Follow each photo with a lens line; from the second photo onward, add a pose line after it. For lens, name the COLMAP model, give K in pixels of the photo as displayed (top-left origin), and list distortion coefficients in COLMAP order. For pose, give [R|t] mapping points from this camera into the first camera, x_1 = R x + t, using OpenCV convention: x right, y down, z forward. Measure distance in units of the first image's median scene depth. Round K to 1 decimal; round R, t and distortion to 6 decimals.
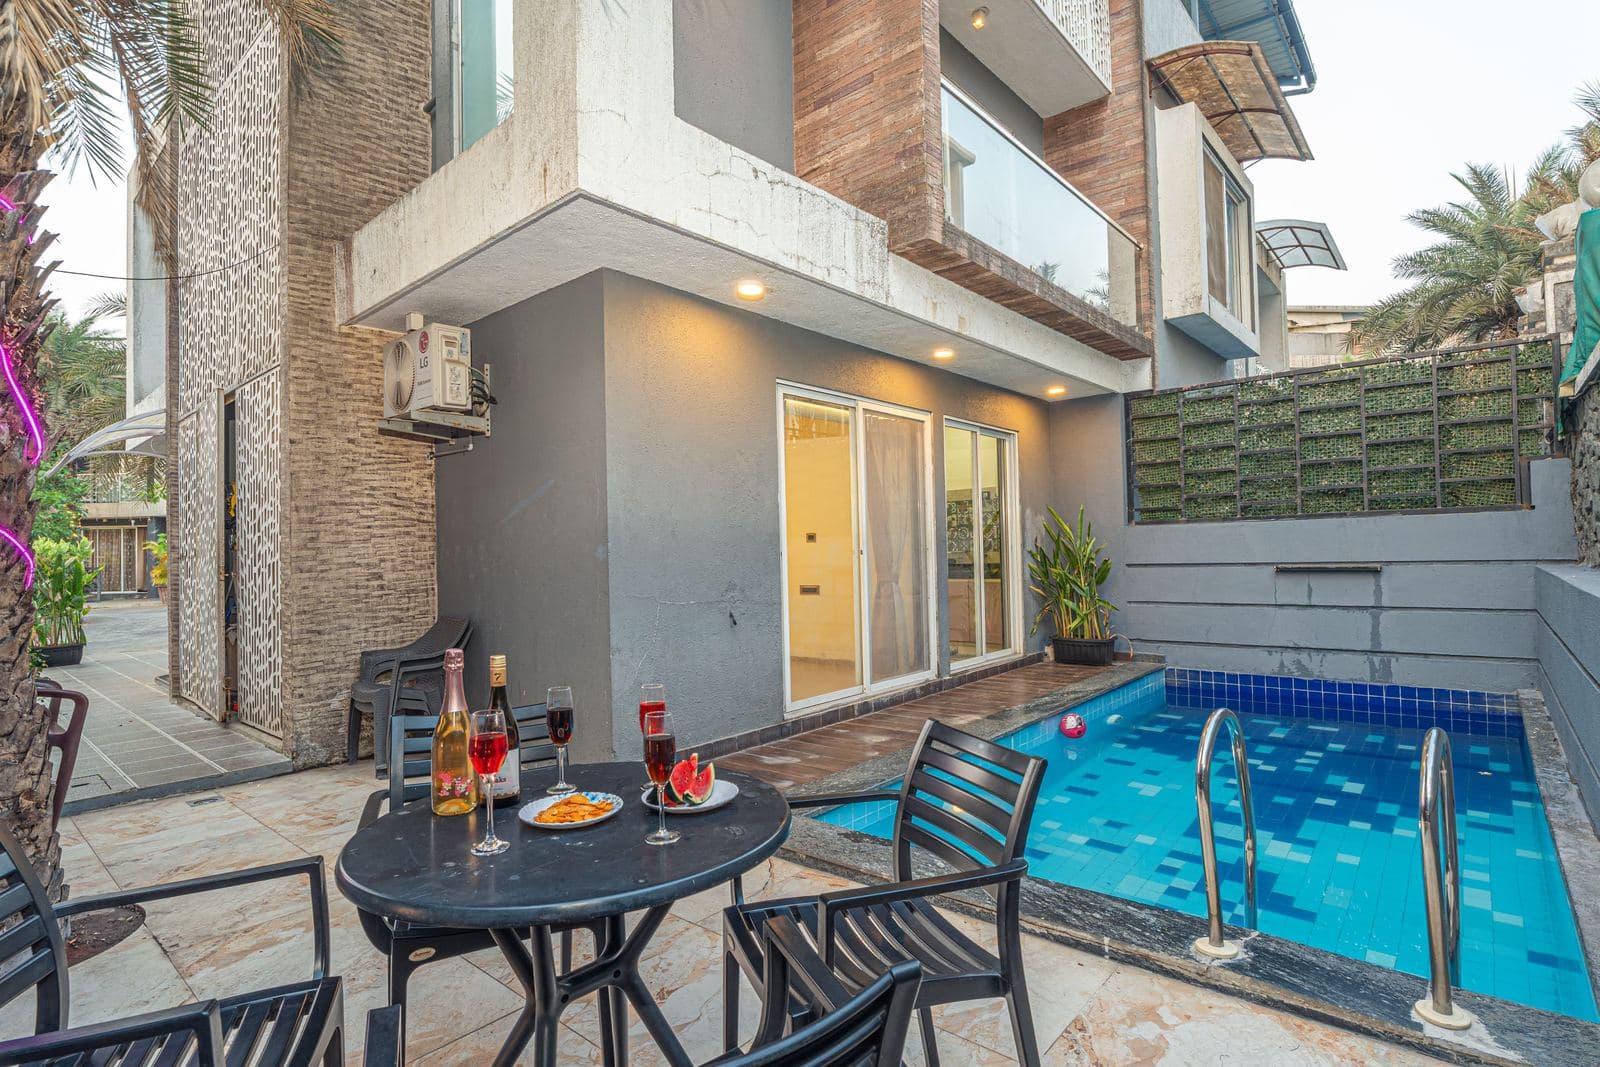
lens RADIAL K [[782.3, 0, 801.4], [0, 782.3, 525.7], [0, 0, 1]] dist [-0.001248, -0.006886]
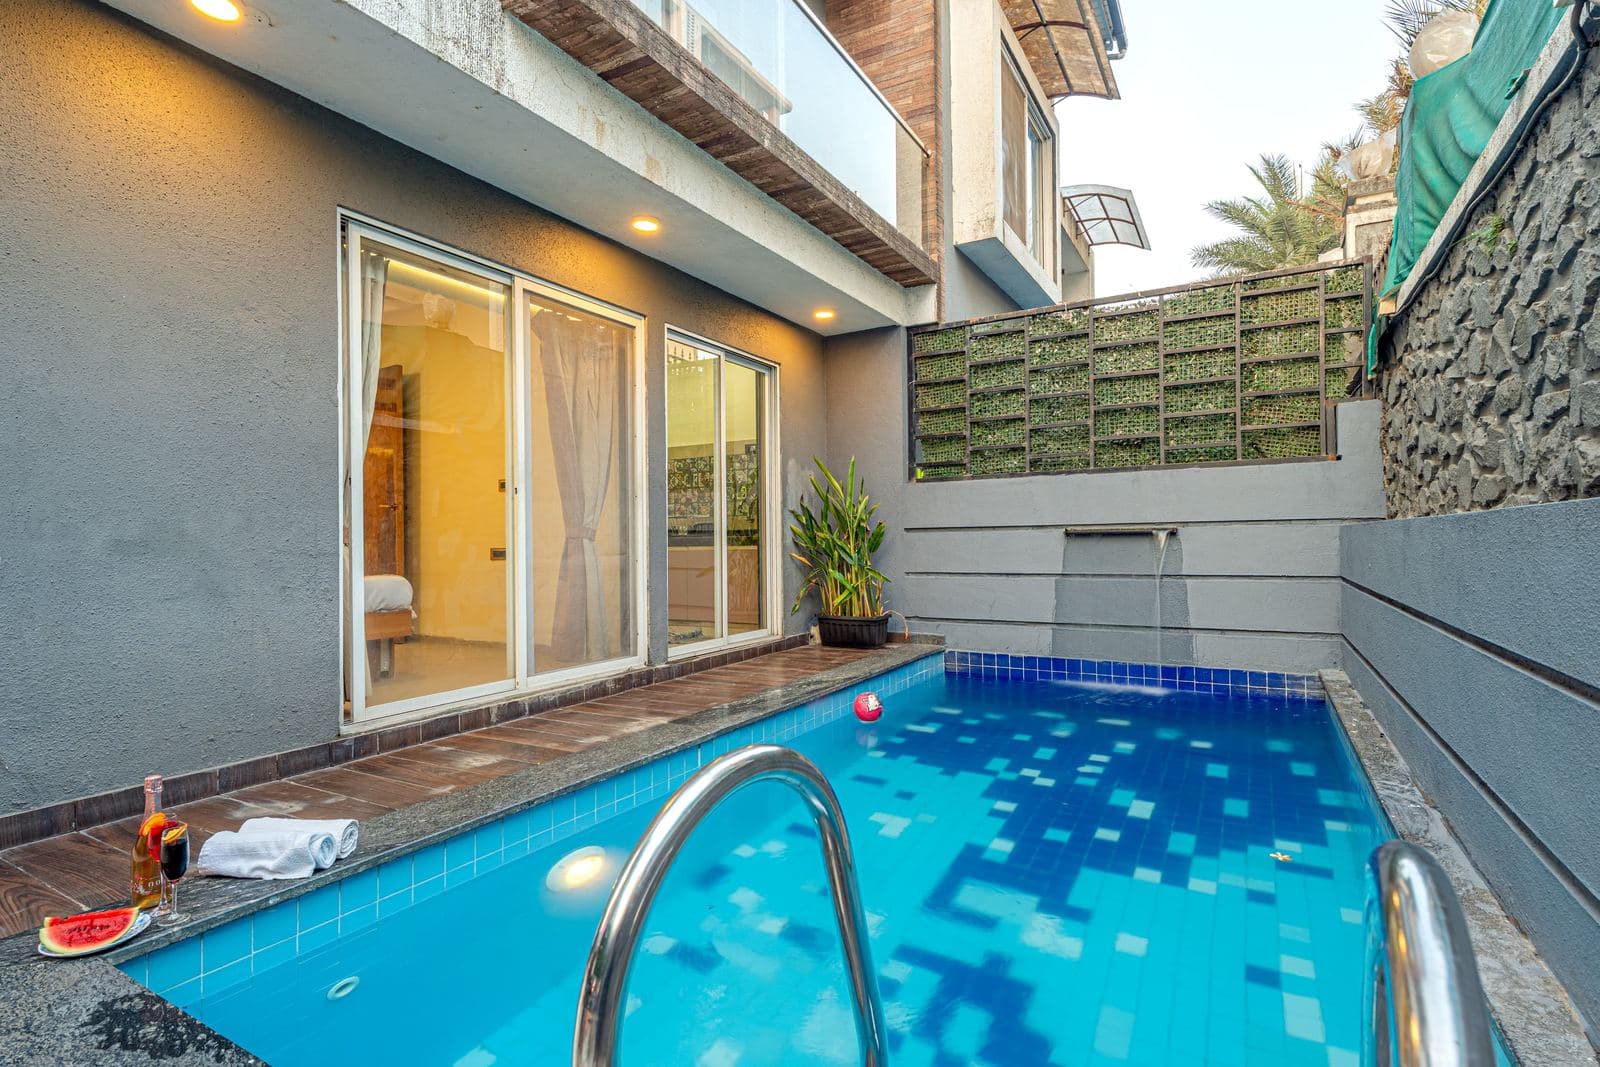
lens RADIAL K [[766.8, 0, 795.0], [0, 766.8, 525.2], [0, 0, 1]] dist [0.000925, 0.001026]
pose [[0.983864, 0.015475, 0.178246, 0.159199], [-0.017075, 0.999826, 0.007446, 0.043947], [-0.178100, -0.010370, 0.983958, 0.216999]]
